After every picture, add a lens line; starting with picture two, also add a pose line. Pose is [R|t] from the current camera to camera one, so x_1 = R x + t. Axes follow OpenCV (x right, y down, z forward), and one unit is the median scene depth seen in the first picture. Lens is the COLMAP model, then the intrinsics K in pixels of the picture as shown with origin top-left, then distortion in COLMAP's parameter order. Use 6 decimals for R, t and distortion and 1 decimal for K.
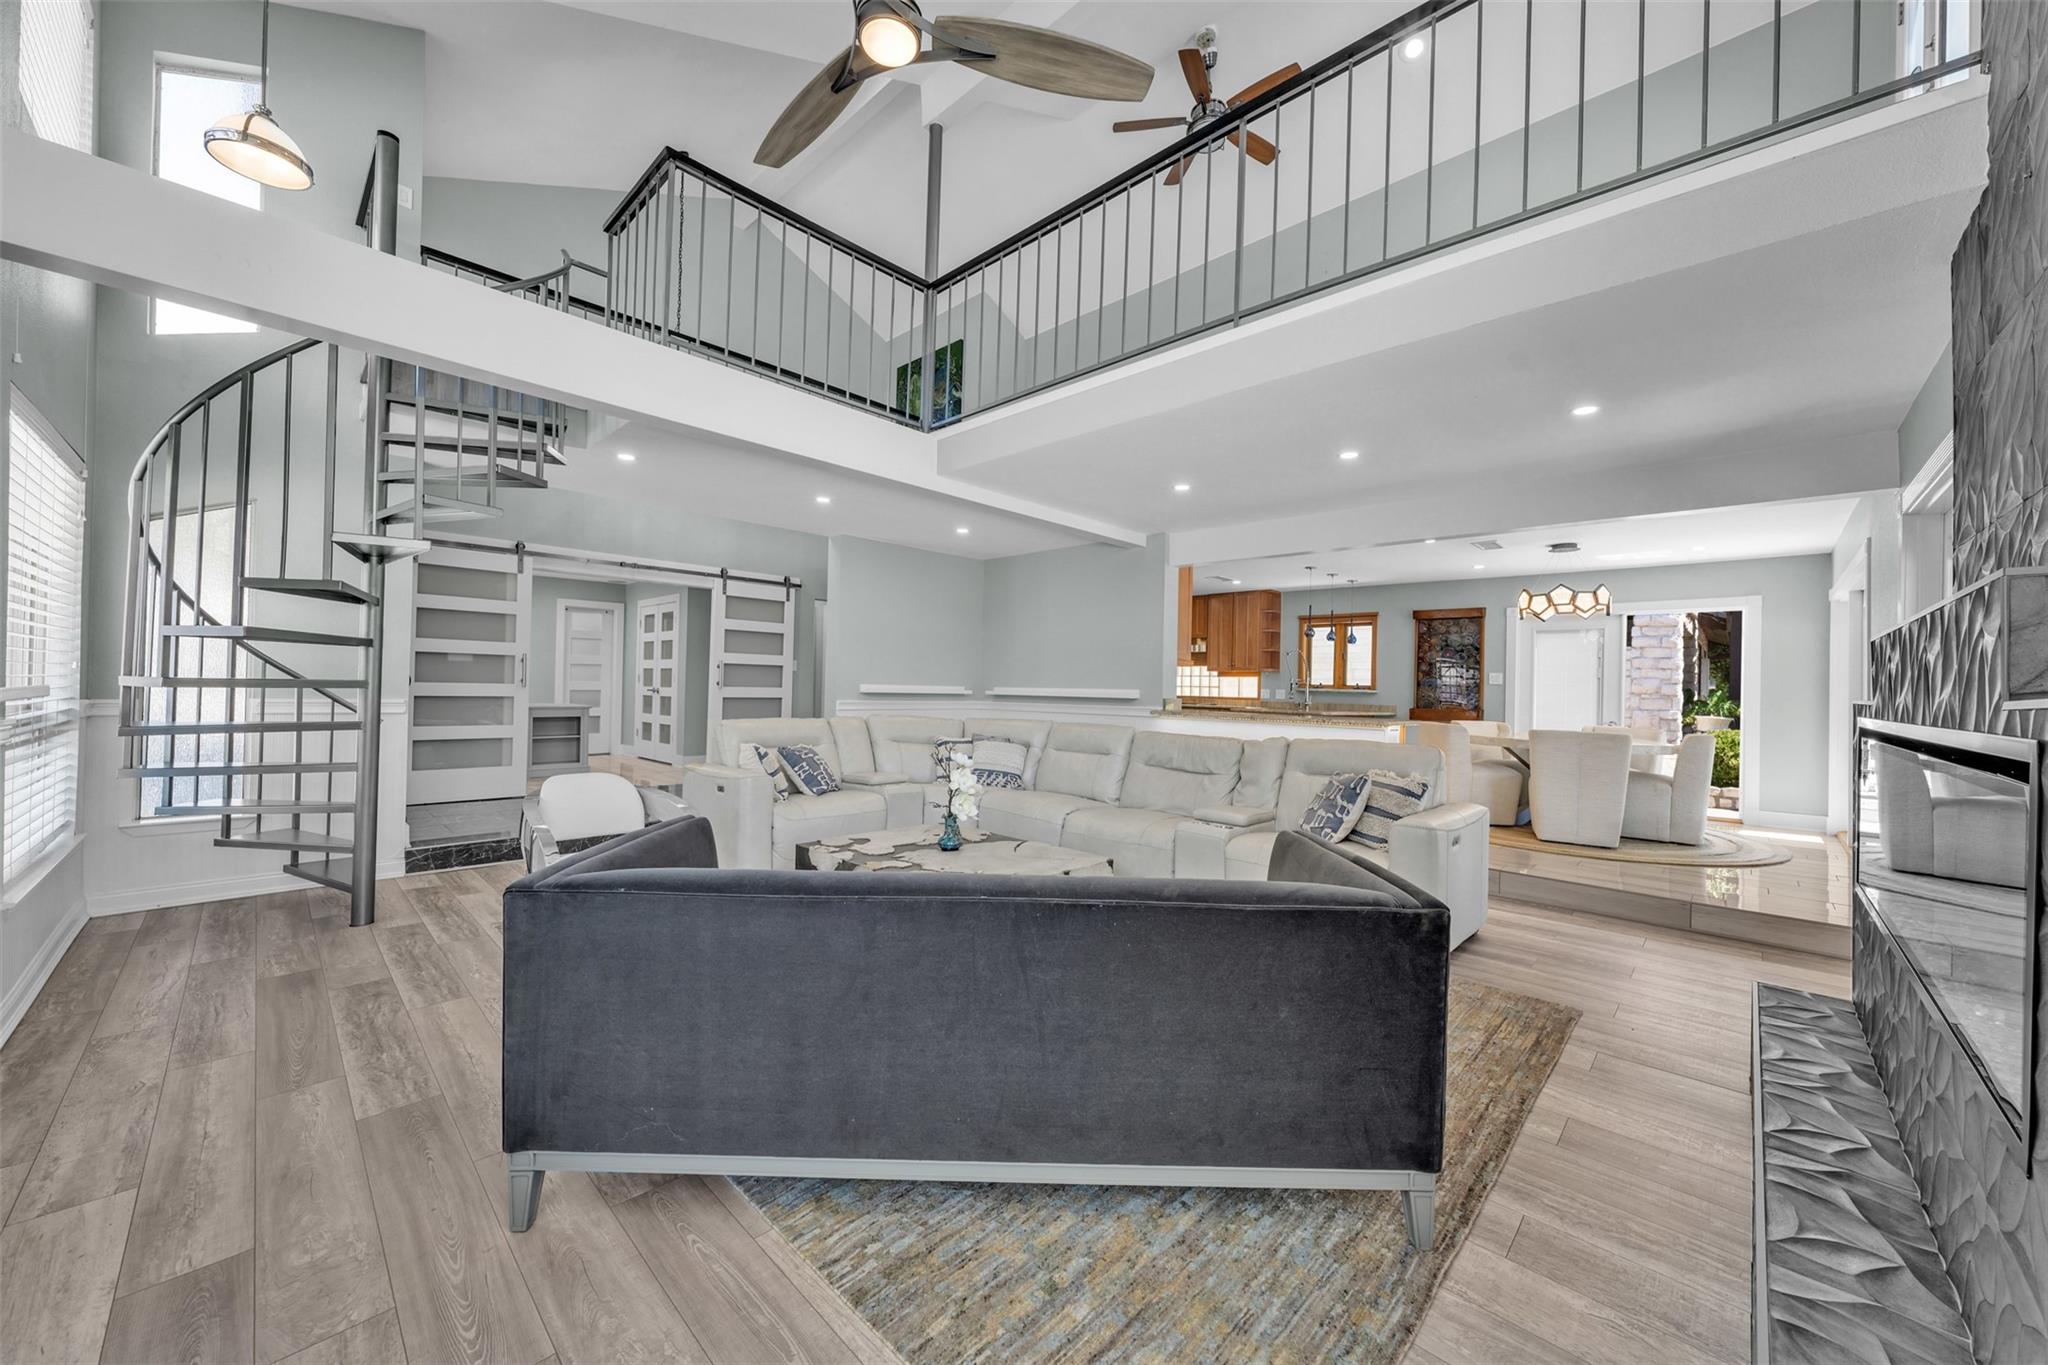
lens RADIAL K [[704.4, 0, 1024.0], [0, 704.4, 682.5], [0, 0, 1]] dist [-0.006916, -0.000035]
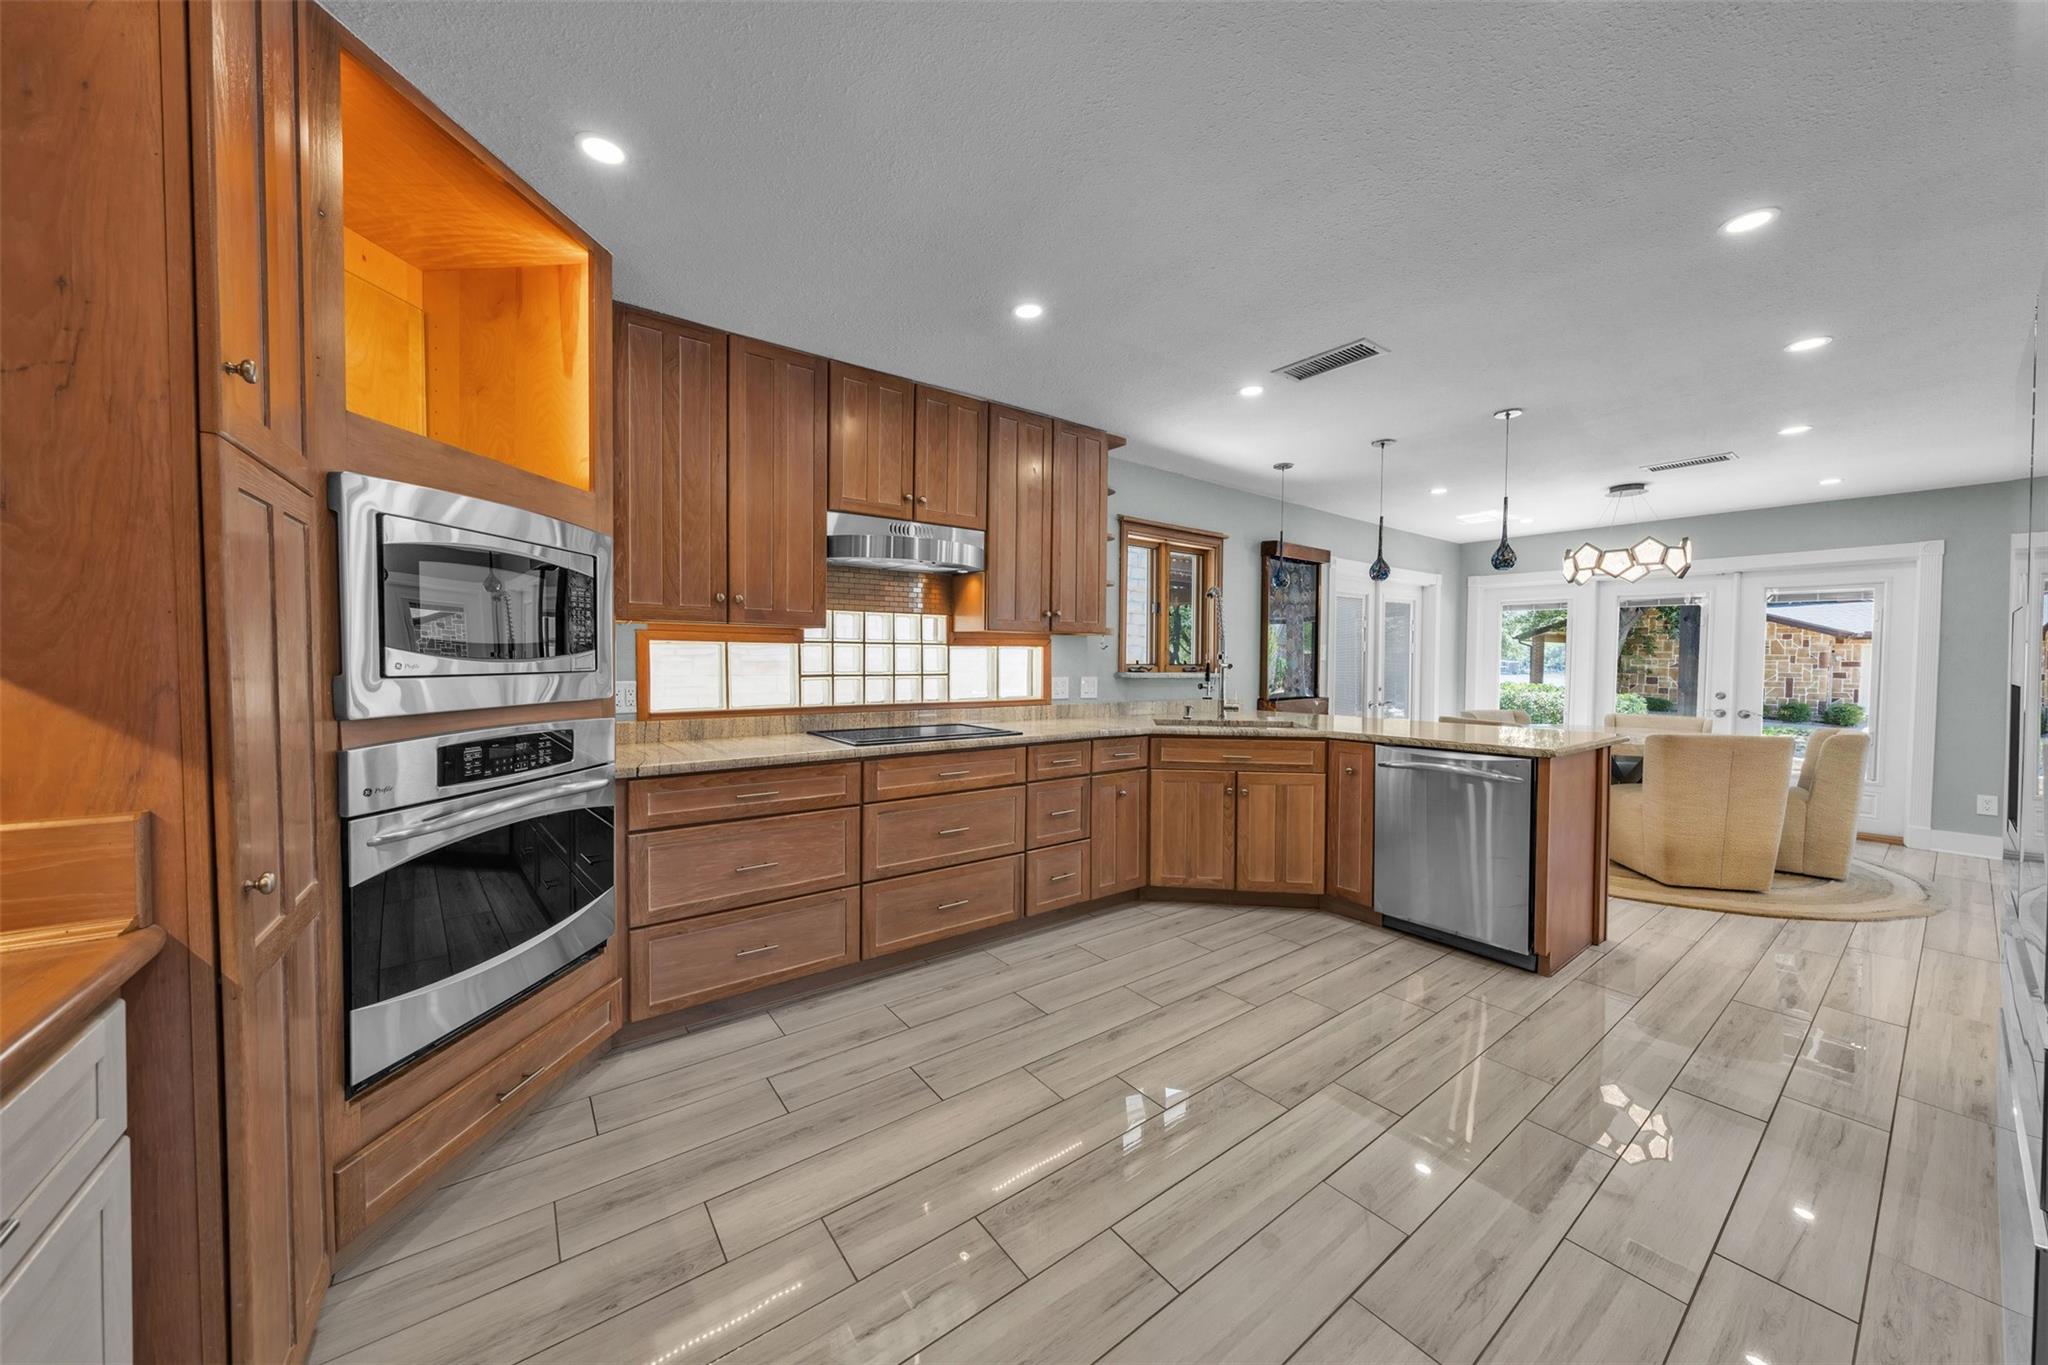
lens RADIAL K [[704.4, 0, 1024.0], [0, 704.4, 682.5], [0, 0, 1]] dist [-0.006916, -0.000035]
pose [[0.133857, -0.056316, 0.989399, -0.076934], [-0.006463, 0.998313, 0.057697, -0.010967], [-0.990980, -0.014118, 0.133267, 0.945514]]
